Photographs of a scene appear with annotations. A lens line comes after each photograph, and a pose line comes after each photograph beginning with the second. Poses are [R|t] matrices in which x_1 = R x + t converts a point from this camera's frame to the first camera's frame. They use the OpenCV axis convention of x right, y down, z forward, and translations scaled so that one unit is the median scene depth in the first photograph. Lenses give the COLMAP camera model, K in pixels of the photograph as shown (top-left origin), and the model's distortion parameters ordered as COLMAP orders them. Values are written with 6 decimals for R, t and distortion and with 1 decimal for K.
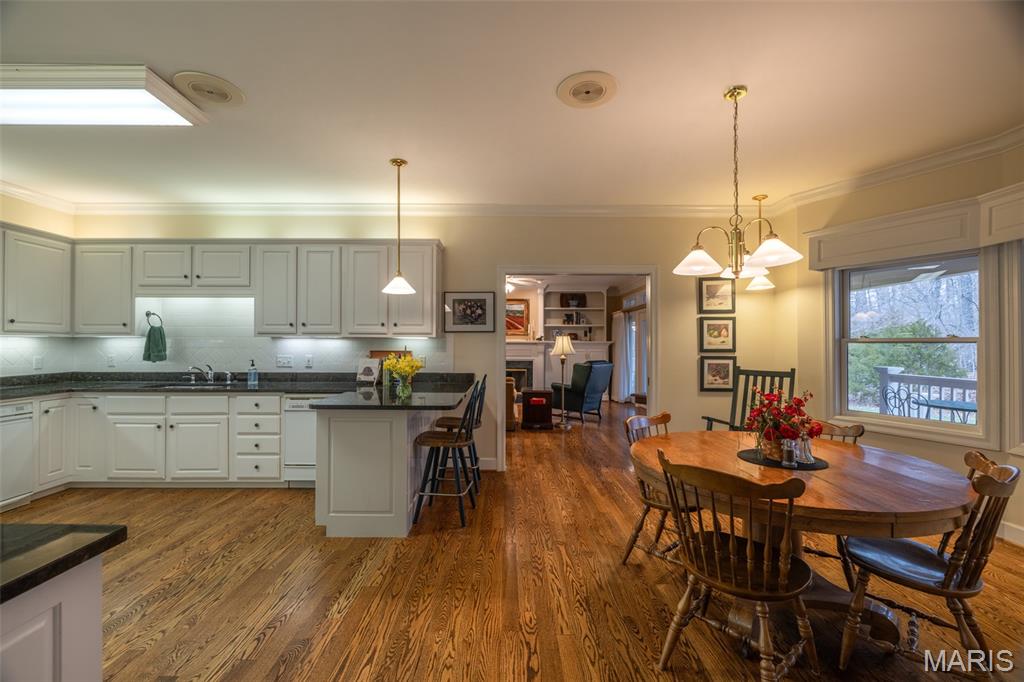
lens RADIAL K [[428.2, 0, 510.7], [0, 428.2, 341.6], [0, 0, 1]] dist [-0.001597, 0.000292]
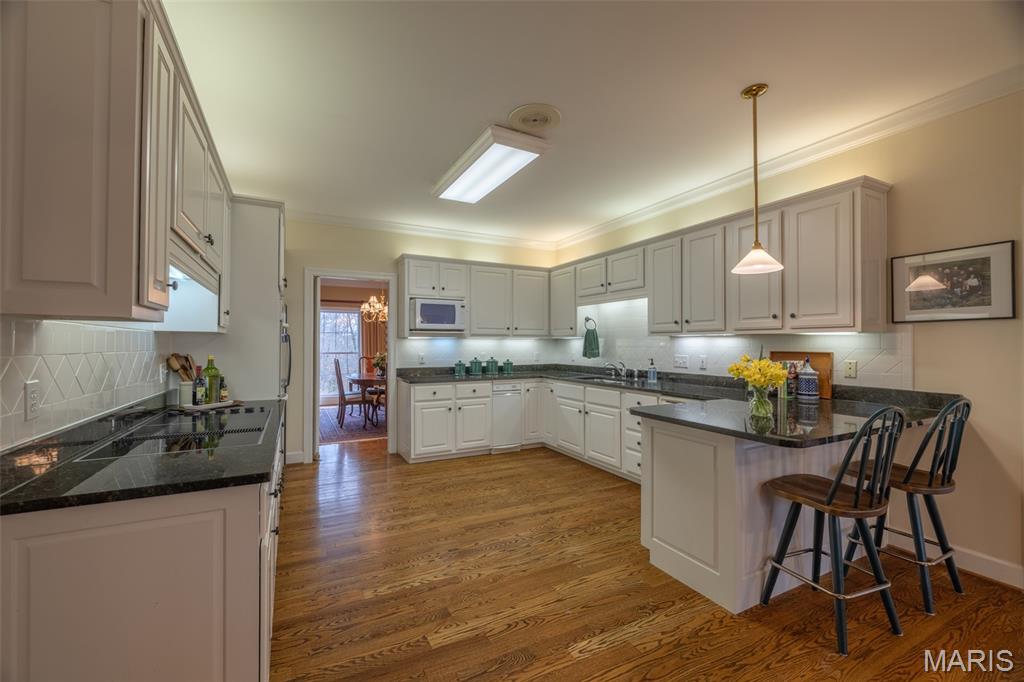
lens RADIAL K [[428.2, 0, 501.9], [0, 428.2, 341.1], [0, 0, 1]] dist [-0.001597, 0.000292]
pose [[0.442407, -0.007794, -0.896780, 0.158598], [0.009002, 0.999950, -0.004249, 0.001823], [0.896769, -0.006193, 0.442456, 0.240697]]
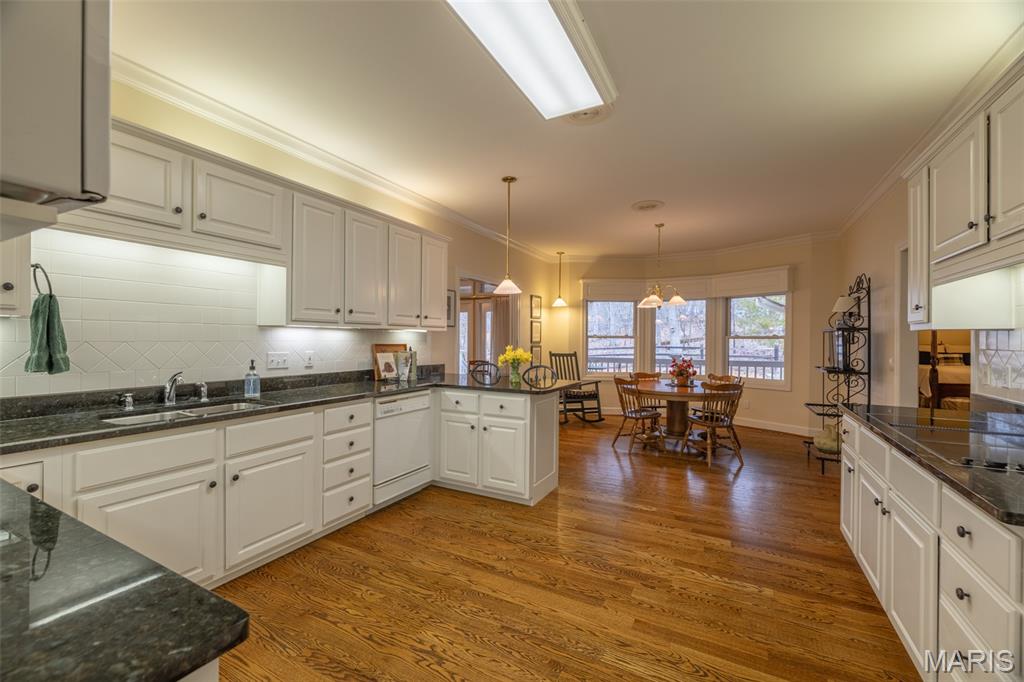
lens RADIAL K [[428.2, 0, 511.1], [0, 428.2, 339.9], [0, 0, 1]] dist [-0.001597, 0.000292]
pose [[0.465813, -0.000573, 0.884883, -1.036461], [-0.016349, 0.999824, 0.009254, 0.000276], [-0.884732, -0.018778, 0.465721, 0.369130]]
